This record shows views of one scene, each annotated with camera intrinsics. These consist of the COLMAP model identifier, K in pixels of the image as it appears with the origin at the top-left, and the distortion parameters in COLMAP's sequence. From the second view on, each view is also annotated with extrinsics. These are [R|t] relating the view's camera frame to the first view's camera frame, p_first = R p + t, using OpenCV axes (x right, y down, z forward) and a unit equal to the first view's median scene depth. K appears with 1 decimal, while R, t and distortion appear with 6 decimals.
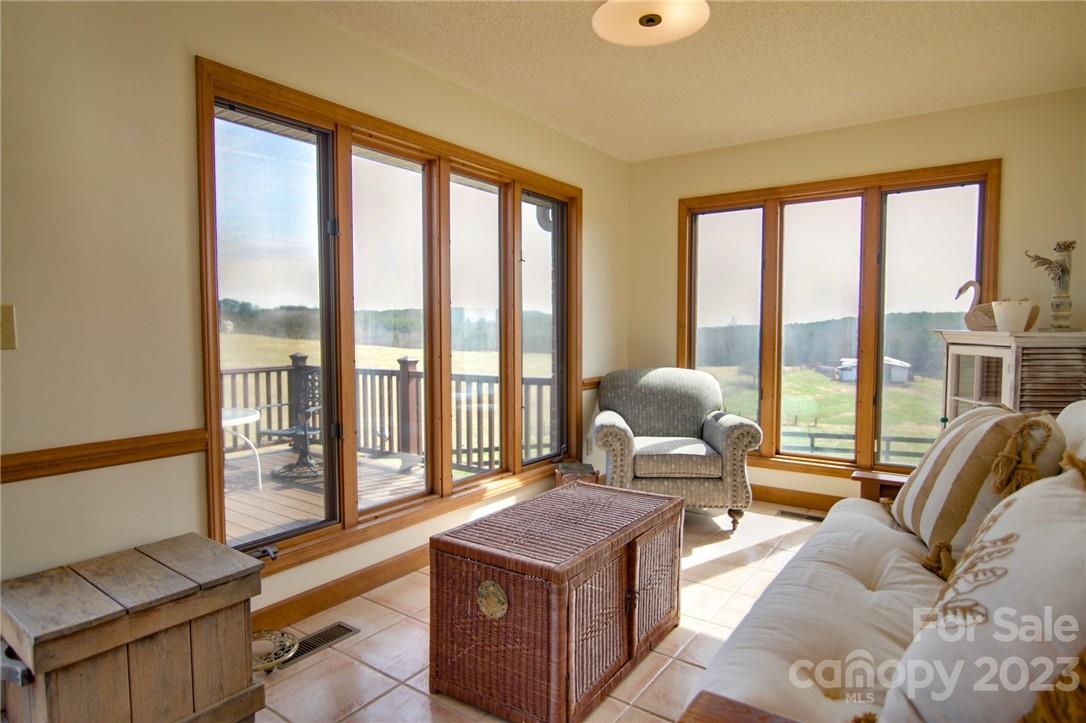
lens RADIAL K [[619.2, 0, 543.0], [0, 619.2, 361.5], [0, 0, 1]] dist [-0.001240, 0.000168]
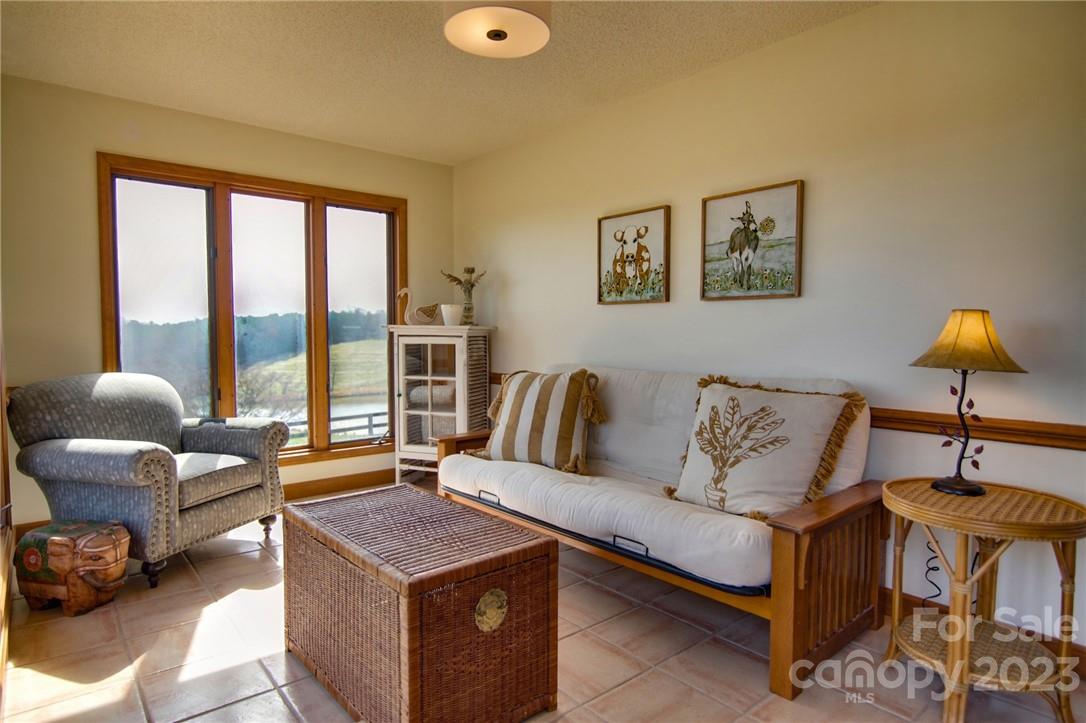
lens RADIAL K [[619.2, 0, 543.0], [0, 619.2, 361.5], [0, 0, 1]] dist [-0.001240, 0.000168]
pose [[0.245180, -0.042908, 0.968528, -0.484875], [0.051697, 0.998177, 0.031134, 0.000110], [-0.968098, 0.042436, 0.246952, 0.364248]]
